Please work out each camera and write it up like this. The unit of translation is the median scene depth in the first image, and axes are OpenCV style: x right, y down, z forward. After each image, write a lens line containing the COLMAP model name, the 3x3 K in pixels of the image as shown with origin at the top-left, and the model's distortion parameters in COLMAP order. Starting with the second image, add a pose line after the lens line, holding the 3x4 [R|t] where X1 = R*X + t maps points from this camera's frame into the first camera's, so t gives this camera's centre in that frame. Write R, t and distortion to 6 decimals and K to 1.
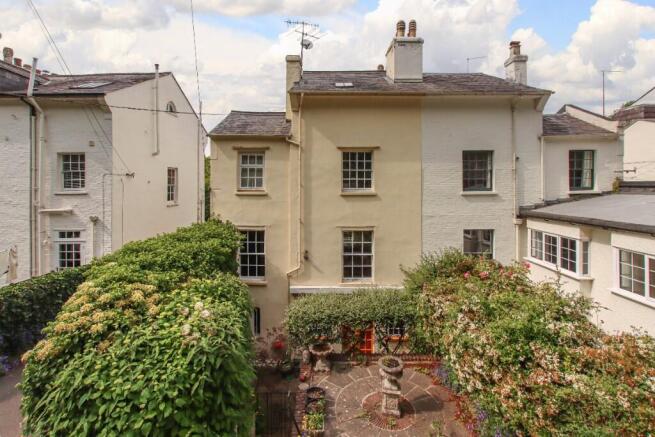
lens RADIAL K [[311.1, 0, 327.8], [0, 311.1, 186.1], [0, 0, 1]] dist [-0.001549, -0.000214]
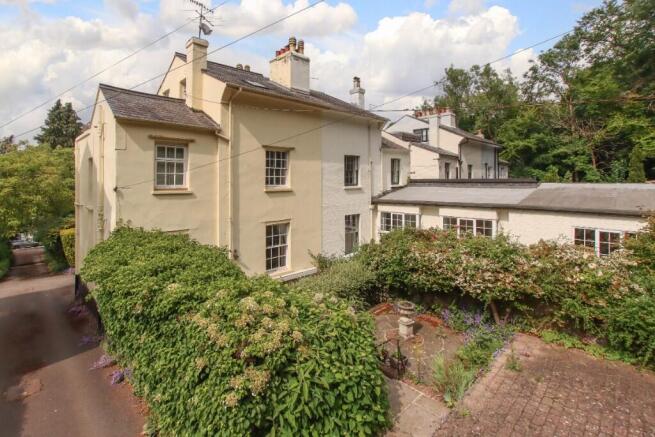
lens RADIAL K [[311.1, 0, 327.8], [0, 311.1, 186.1], [0, 0, 1]] dist [-0.001549, -0.000214]
pose [[0.729493, -0.014022, 0.683844, -0.510178], [0.007693, 0.999895, 0.012297, -0.000929], [-0.683945, -0.003709, 0.729524, 0.095293]]
